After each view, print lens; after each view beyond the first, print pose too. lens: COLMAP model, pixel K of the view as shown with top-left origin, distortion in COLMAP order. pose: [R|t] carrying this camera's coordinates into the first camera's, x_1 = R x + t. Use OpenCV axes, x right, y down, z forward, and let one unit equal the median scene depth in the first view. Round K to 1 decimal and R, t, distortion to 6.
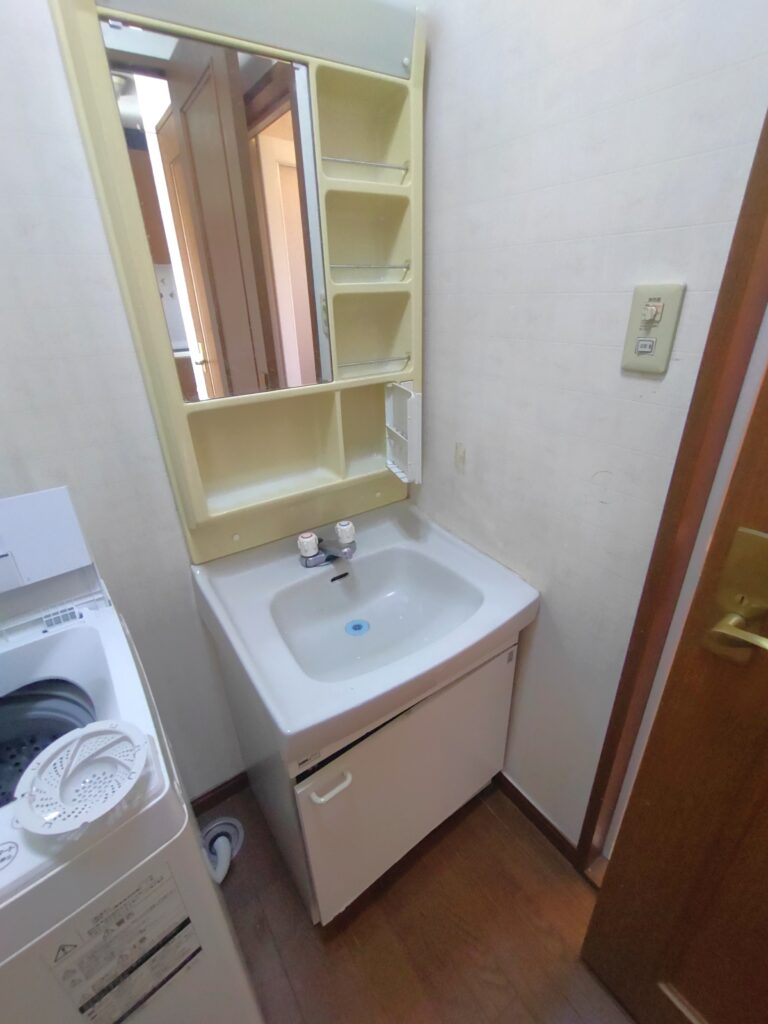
lens RADIAL K [[462.1, 0, 390.2], [0, 462.1, 516.7], [0, 0, 1]] dist [-0.003777, 0.000668]
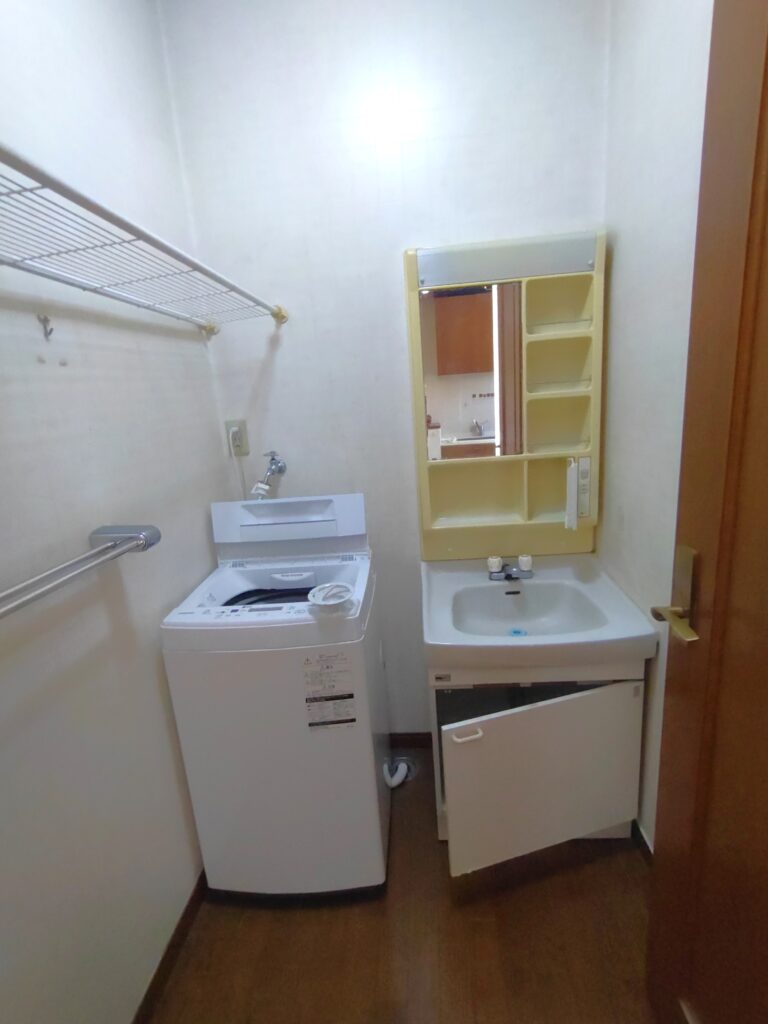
lens RADIAL K [[462.1, 0, 381.3], [0, 462.1, 508.9], [0, 0, 1]] dist [-0.003777, 0.000668]
pose [[0.779004, 0.109108, -0.617453, 0.430667], [-0.229383, 0.966073, -0.118687, 0.152175], [0.583555, 0.234091, 0.777602, -0.366786]]
